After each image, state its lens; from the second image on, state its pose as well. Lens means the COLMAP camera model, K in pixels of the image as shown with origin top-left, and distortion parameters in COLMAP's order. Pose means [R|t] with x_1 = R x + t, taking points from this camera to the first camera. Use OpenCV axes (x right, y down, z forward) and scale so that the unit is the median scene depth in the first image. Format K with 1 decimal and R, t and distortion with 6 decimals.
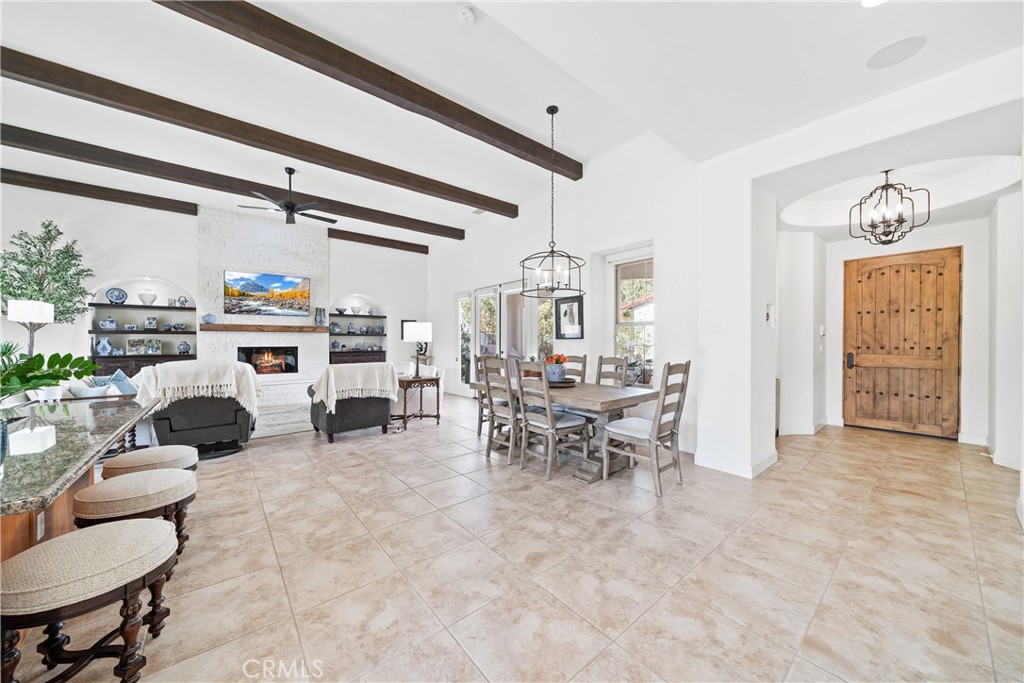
lens RADIAL K [[348.6, 0, 509.1], [0, 348.6, 343.6], [0, 0, 1]] dist [0.001717, 0.000059]
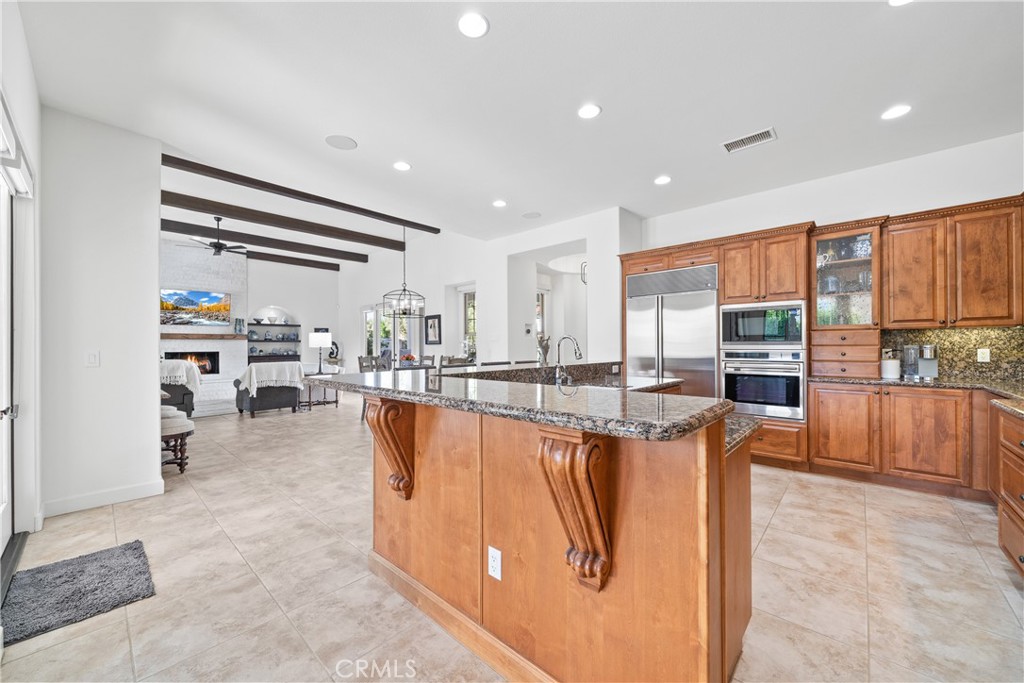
lens RADIAL K [[377.0, 0, 510.2], [0, 377.0, 344.5], [0, 0, 1]] dist [-0.004112, -0.000148]
pose [[0.989285, -0.005828, 0.145880, 0.244883], [0.007055, 0.999944, -0.007900, 0.002428], [-0.145826, 0.008844, 0.989271, -0.538948]]
